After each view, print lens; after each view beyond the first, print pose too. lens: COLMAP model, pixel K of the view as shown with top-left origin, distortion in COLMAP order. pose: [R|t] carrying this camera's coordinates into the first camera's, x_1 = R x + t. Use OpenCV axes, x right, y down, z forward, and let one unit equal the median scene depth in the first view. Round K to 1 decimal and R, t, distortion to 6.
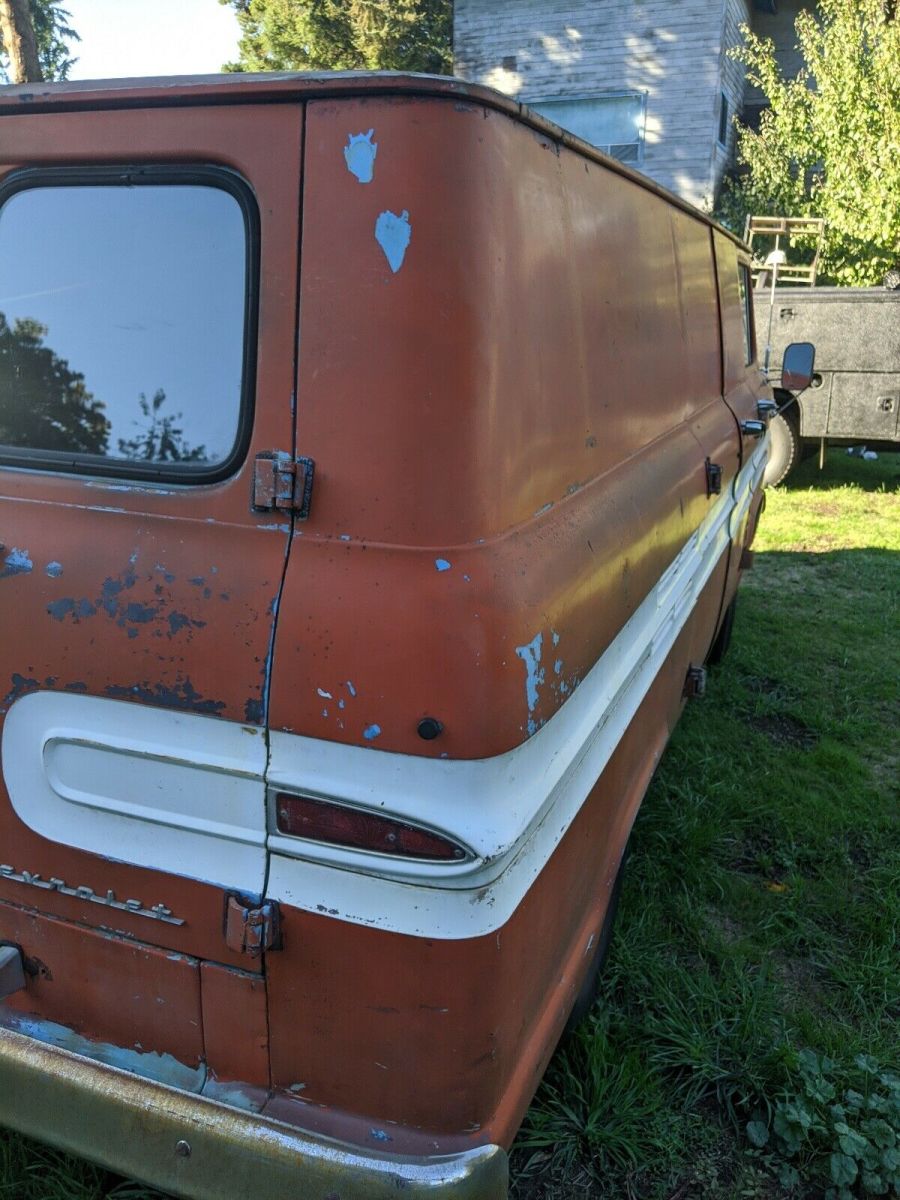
lens RADIAL K [[980.1, 0, 417.2], [0, 980.1, 596.7], [0, 0, 1]] dist [0.080131, -0.140592]
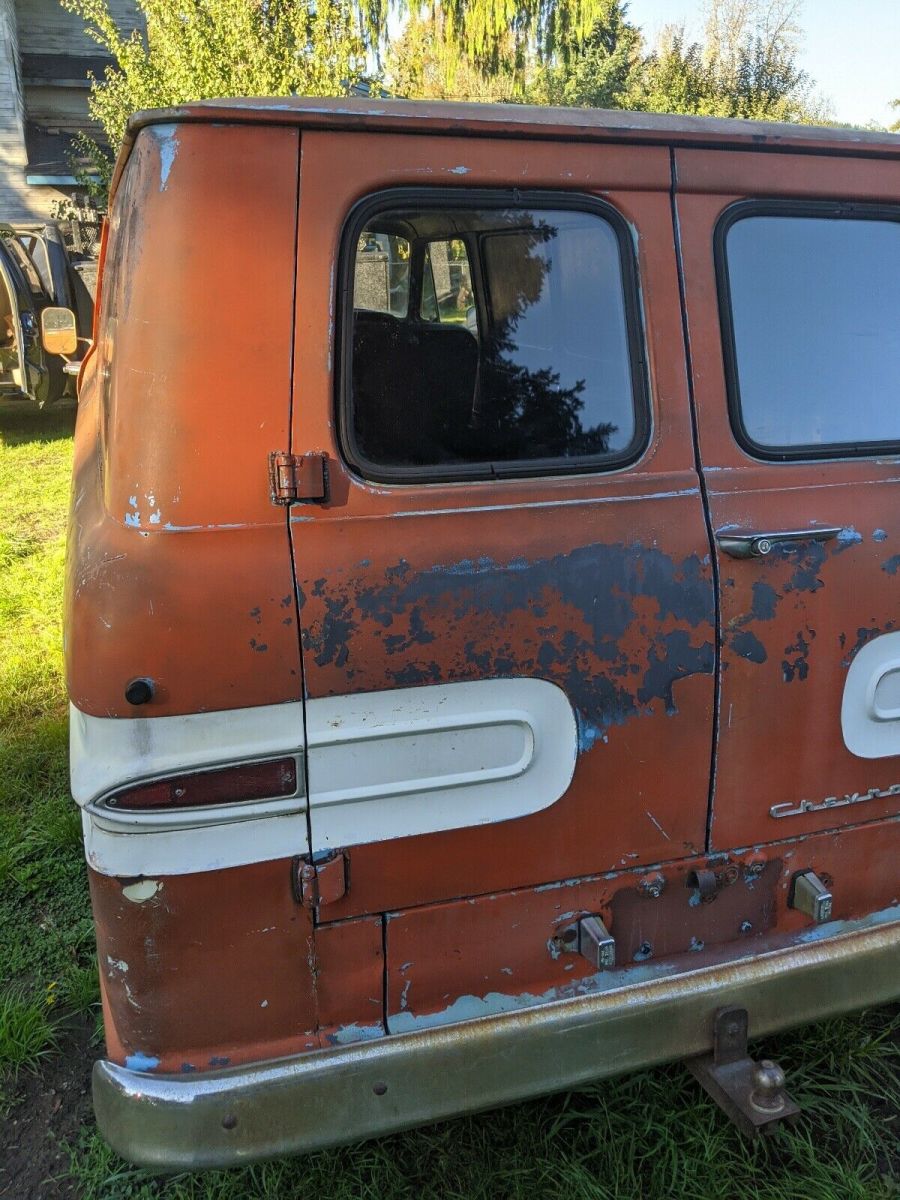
lens RADIAL K [[980.1, 0, 417.2], [0, 980.1, 596.7], [0, 0, 1]] dist [0.080131, -0.140592]
pose [[0.773208, -0.216210, 0.596156, -1.427731], [0.190599, 0.975851, 0.106710, -0.177805], [-0.604832, 0.031118, 0.795745, 0.333727]]
